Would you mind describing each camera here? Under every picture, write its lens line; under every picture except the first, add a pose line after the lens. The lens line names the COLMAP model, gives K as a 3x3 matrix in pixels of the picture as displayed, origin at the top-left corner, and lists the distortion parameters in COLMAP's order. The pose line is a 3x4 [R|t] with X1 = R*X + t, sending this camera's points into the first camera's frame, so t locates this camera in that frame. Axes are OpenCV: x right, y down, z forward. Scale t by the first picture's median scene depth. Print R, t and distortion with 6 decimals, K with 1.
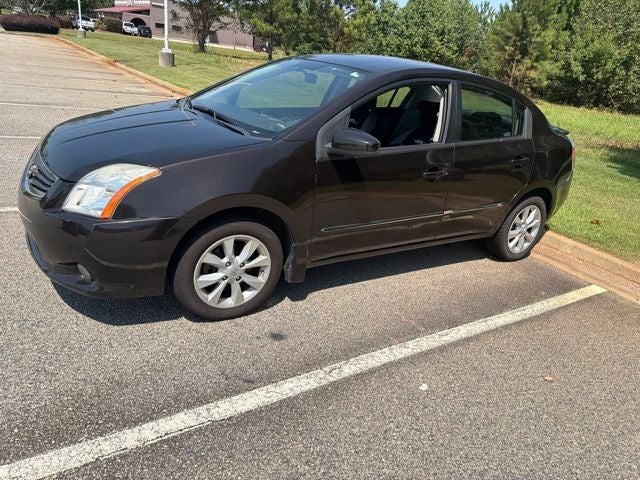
lens RADIAL K [[459.8, 0, 325.1], [0, 459.8, 241.9], [0, 0, 1]] dist [0.011744, -0.017873]
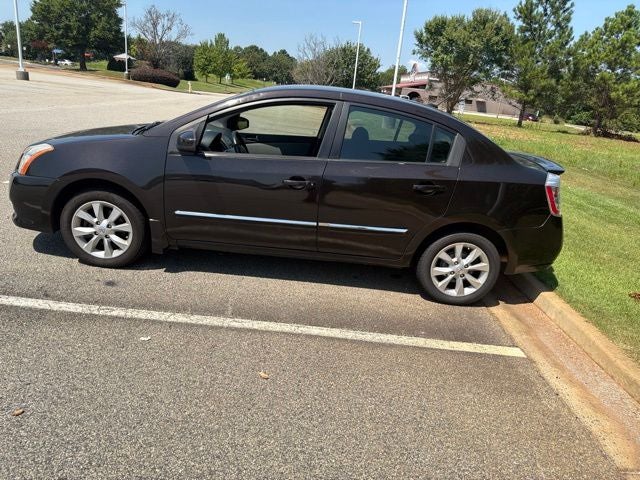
lens RADIAL K [[459.8, 0, 322.1], [0, 459.8, 235.9], [0, 0, 1]] dist [0.011744, -0.017873]
pose [[0.842929, 0.131786, -0.521634, 0.834235], [-0.208111, 0.973934, -0.090239, 0.055445], [0.496145, 0.184623, 0.848383, 0.139432]]
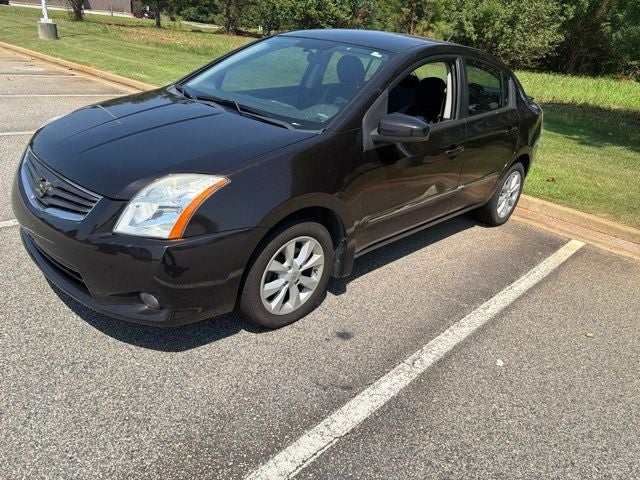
lens RADIAL K [[459.8, 0, 325.4], [0, 459.8, 242.6], [0, 0, 1]] dist [0.011744, -0.017873]
pose [[0.974762, -0.115469, 0.191067, -0.244105], [0.102096, 0.991677, 0.078444, -0.055324], [-0.198534, -0.056957, 0.978438, 0.053020]]
